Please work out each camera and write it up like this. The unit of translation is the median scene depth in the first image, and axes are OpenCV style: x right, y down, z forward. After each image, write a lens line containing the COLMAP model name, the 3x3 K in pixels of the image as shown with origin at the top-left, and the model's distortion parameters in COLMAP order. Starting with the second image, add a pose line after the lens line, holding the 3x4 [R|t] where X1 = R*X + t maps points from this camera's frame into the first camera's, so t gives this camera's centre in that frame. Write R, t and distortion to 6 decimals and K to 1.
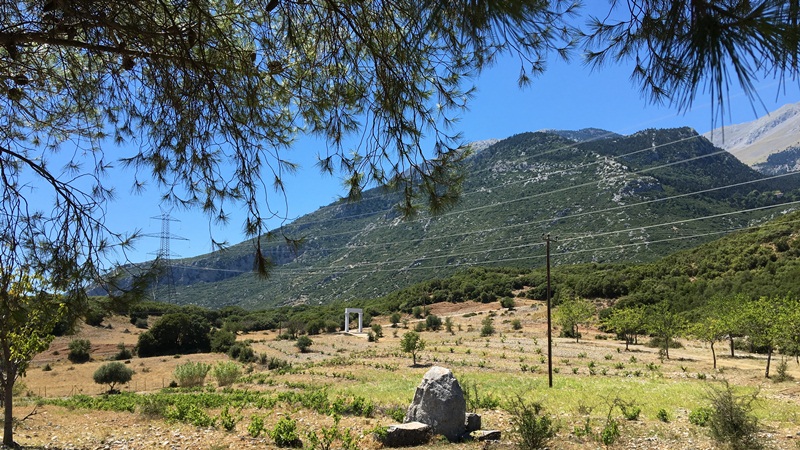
lens RADIAL K [[667.9, 0, 398.1], [0, 667.9, 280.8], [0, 0, 1]] dist [0.078951, -0.130540]
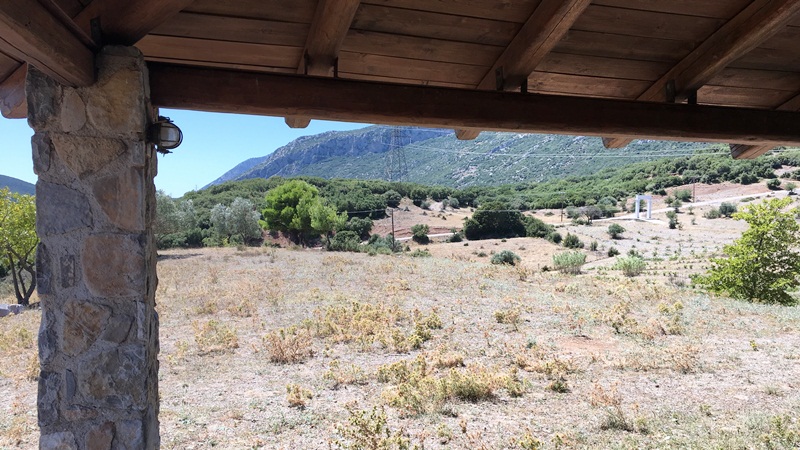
lens RADIAL K [[667.9, 0, 397.8], [0, 667.9, 254.5], [0, 0, 1]] dist [0.078951, -0.130540]
pose [[0.973659, 0.026308, -0.226488, -0.135959], [0.009058, 0.988074, 0.153713, -0.021747], [0.227831, -0.151716, 0.961808, -0.071195]]
